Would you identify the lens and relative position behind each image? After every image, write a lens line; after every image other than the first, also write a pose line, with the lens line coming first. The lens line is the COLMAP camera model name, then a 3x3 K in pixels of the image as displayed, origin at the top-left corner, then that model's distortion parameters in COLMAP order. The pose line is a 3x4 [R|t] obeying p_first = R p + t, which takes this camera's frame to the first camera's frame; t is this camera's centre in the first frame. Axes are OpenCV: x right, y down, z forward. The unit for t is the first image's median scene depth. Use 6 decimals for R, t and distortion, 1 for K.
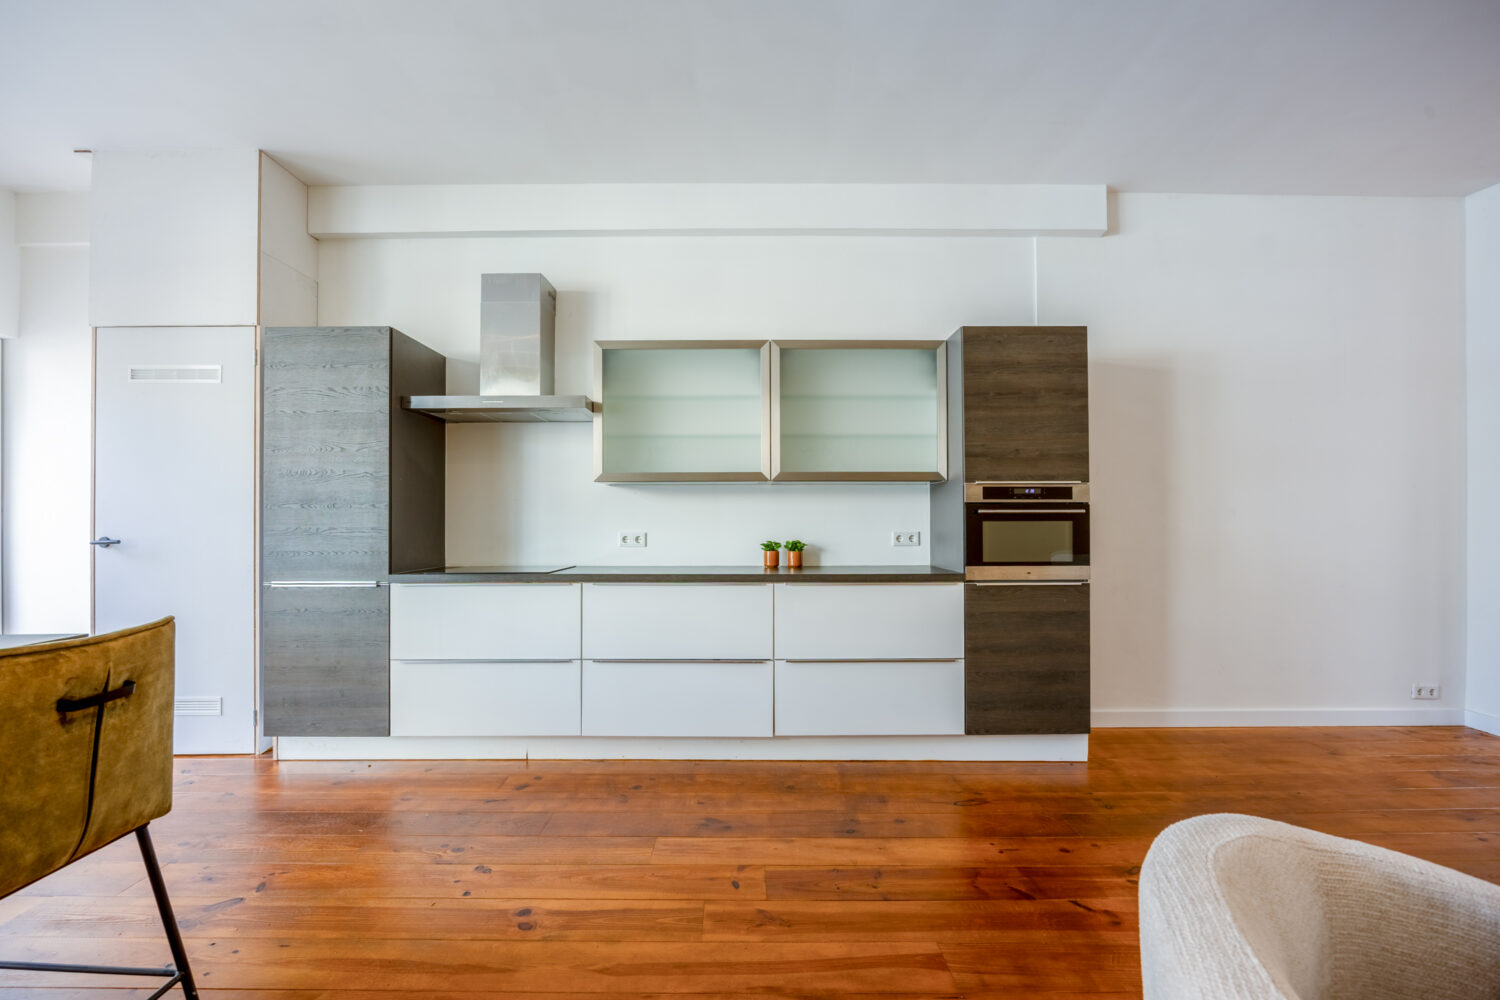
lens RADIAL K [[657.4, 0, 750.0], [0, 657.4, 500.0], [0, 0, 1]] dist [-0.018468, -0.000219]
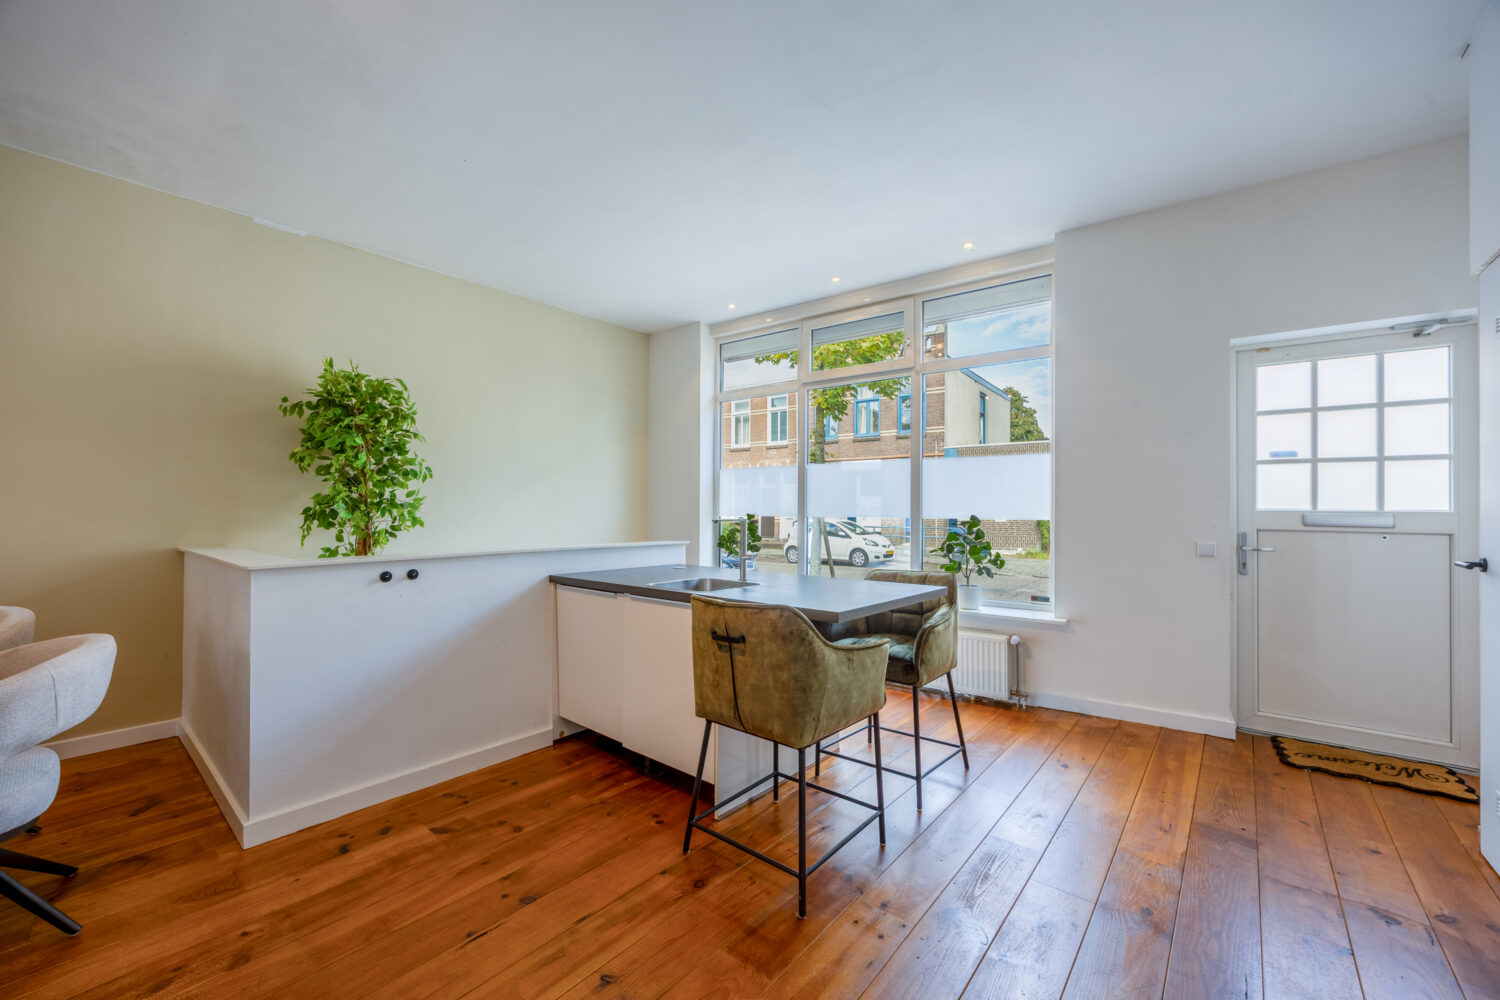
lens RADIAL K [[586.0, 0, 744.7], [0, 586.0, 504.2], [0, 0, 1]] dist [0.001670, -0.000480]
pose [[-0.658128, -0.009736, -0.752843, 0.032570], [0.013486, 0.999604, -0.024716, 0.001730], [0.752785, -0.026419, -0.657736, 0.860642]]
